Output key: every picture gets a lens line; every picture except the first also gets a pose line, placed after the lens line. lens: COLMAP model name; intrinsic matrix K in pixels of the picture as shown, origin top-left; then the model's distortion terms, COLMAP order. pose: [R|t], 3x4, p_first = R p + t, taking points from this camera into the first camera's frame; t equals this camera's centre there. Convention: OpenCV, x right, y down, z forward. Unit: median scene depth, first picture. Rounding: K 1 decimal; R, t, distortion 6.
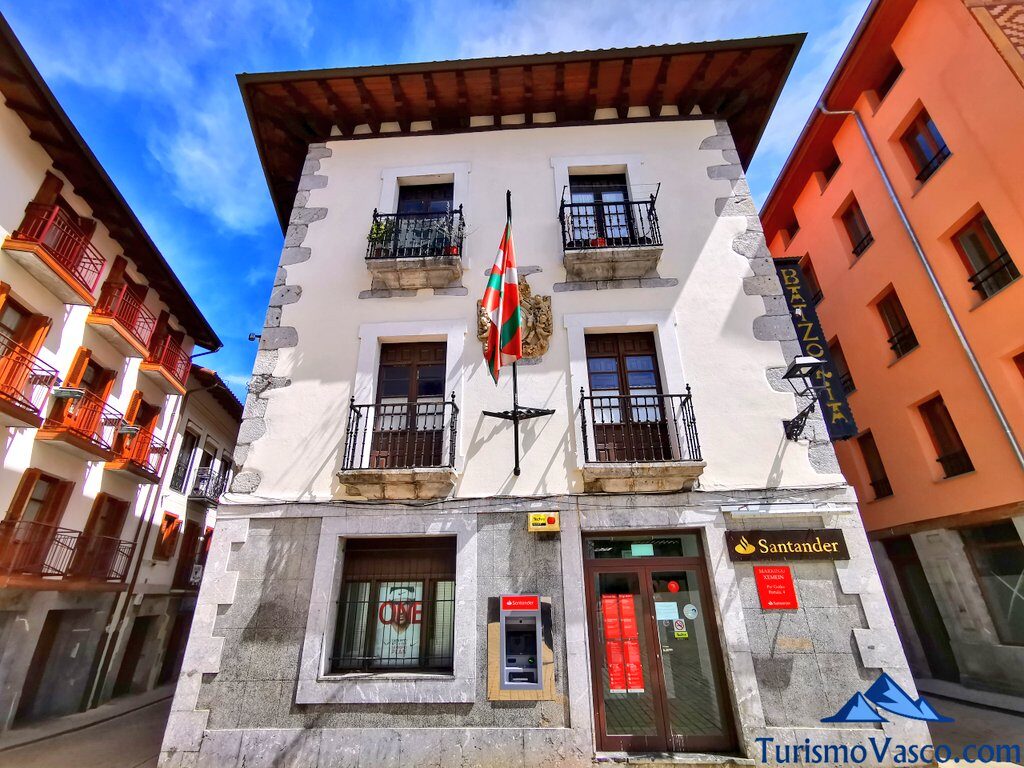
lens RADIAL K [[471.6, 0, 507.7], [0, 471.6, 385.9], [0, 0, 1]] dist [-0.007236, 0.014006]
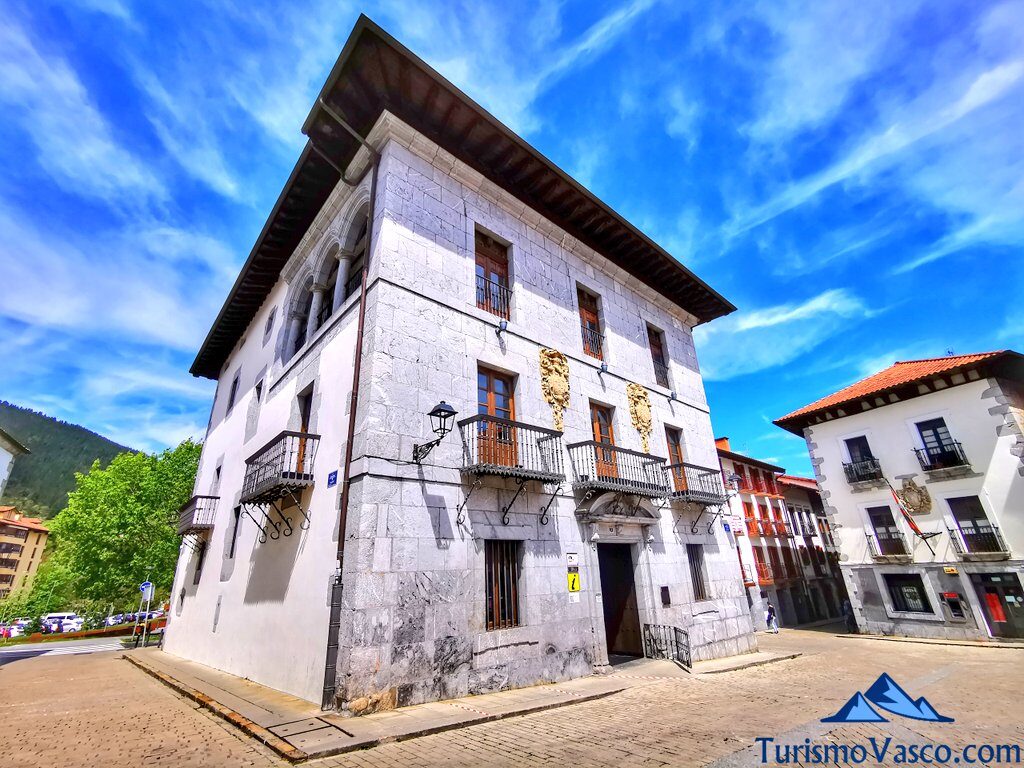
lens RADIAL K [[471.6, 0, 507.7], [0, 471.6, 385.9], [0, 0, 1]] dist [-0.007236, 0.014006]
pose [[0.503189, -0.327268, -0.799810, 1.488775], [0.396678, 0.909723, -0.122678, -1.587649], [0.767755, -0.255537, 0.587583, -2.790294]]
